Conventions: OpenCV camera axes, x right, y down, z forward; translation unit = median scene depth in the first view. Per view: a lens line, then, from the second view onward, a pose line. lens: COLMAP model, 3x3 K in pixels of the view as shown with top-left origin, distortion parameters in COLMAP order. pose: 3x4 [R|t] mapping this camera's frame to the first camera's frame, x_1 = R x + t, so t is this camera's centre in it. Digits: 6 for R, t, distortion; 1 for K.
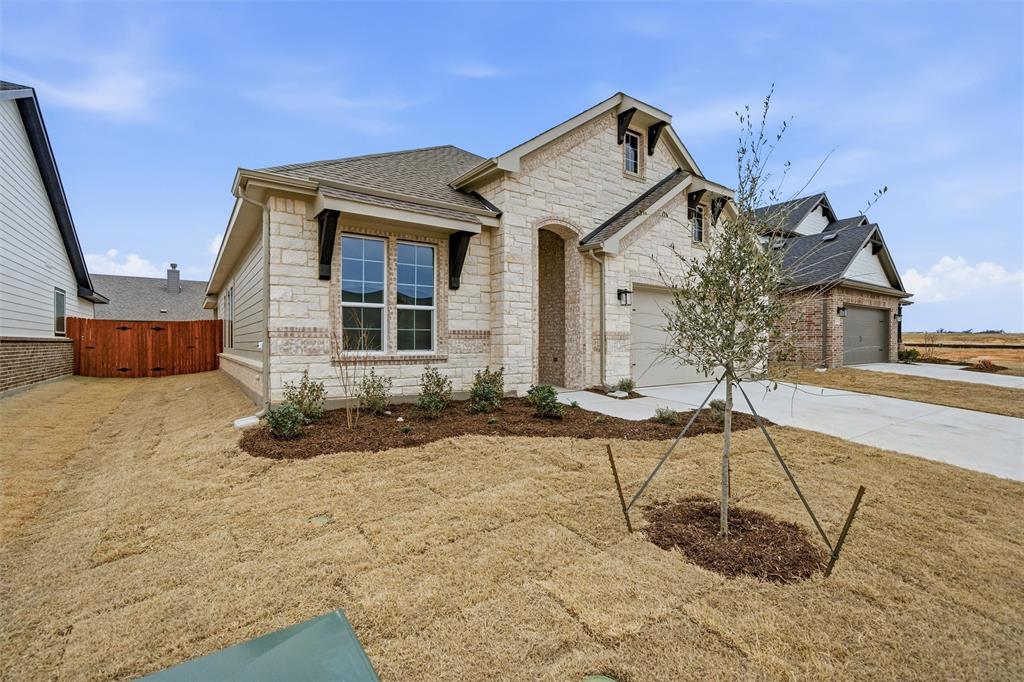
lens RADIAL K [[450.3, 0, 514.9], [0, 450.3, 339.5], [0, 0, 1]] dist [-0.000360, 0.000152]
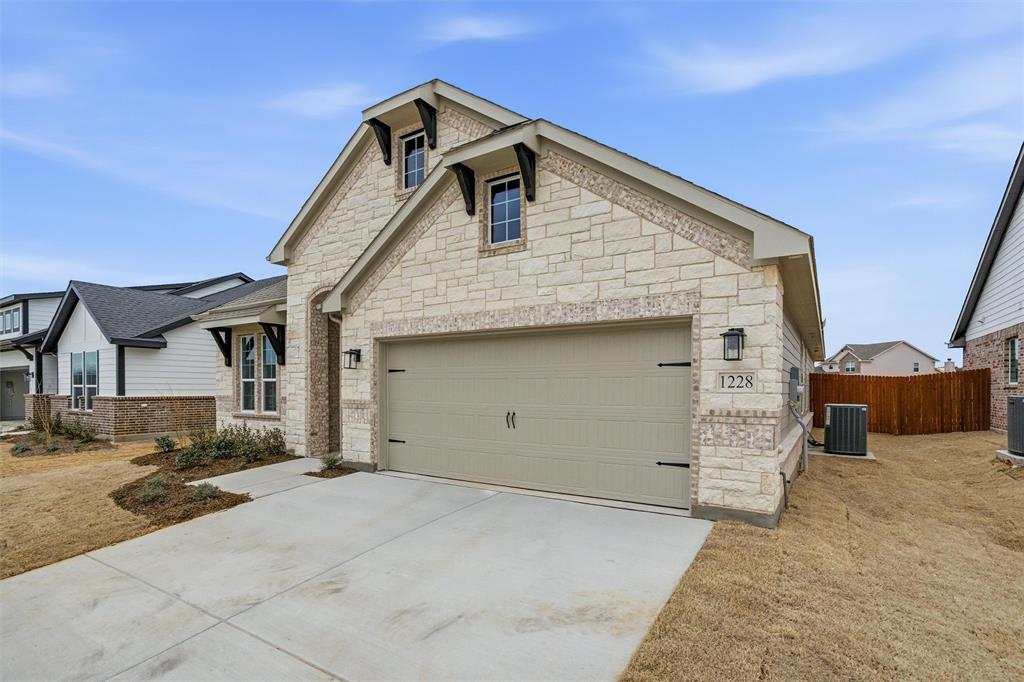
lens RADIAL K [[489.7, 0, 500.9], [0, 489.7, 400.7], [0, 0, 1]] dist [-0.002993, 0.000060]
pose [[0.359243, 0.023587, -0.932946, 1.354245], [-0.000249, 0.999683, 0.025179, -0.043344], [0.933244, -0.008813, 0.359135, 1.048431]]
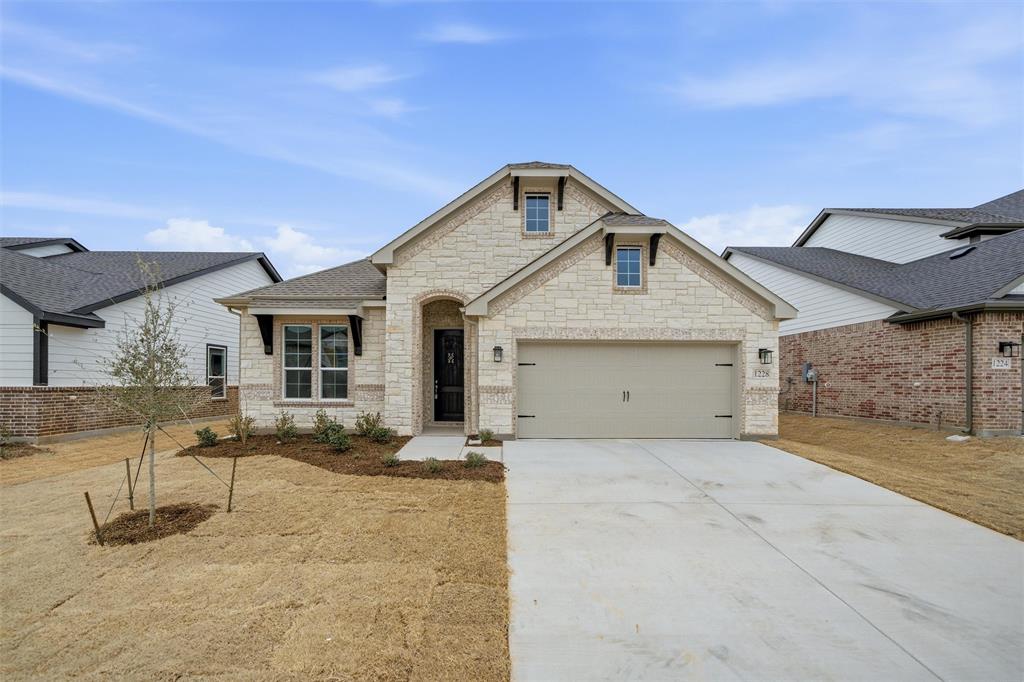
lens RADIAL K [[419.6, 0, 515.6], [0, 419.6, 387.1], [0, 0, 1]] dist [-0.009097, 0.000336]
pose [[0.814931, 0.010588, -0.579461, 0.980549], [-0.001685, 0.999872, 0.015900, -0.033135], [0.579555, -0.011981, 0.814845, 0.221045]]
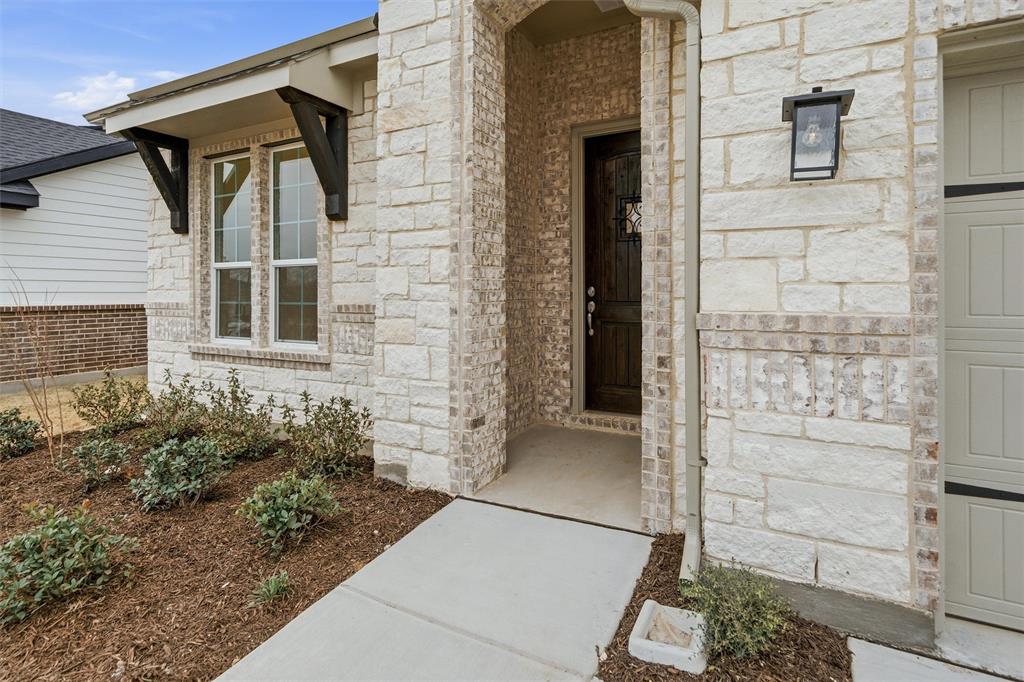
lens RADIAL K [[537.8, 0, 502.1], [0, 537.8, 294.8], [0, 0, 1]] dist [-0.004799, 0.002225]
pose [[0.427811, -0.001858, -0.903866, 0.442040], [0.005110, 0.999987, 0.000363, -0.029900], [0.903854, -0.004774, 0.427814, 0.885638]]
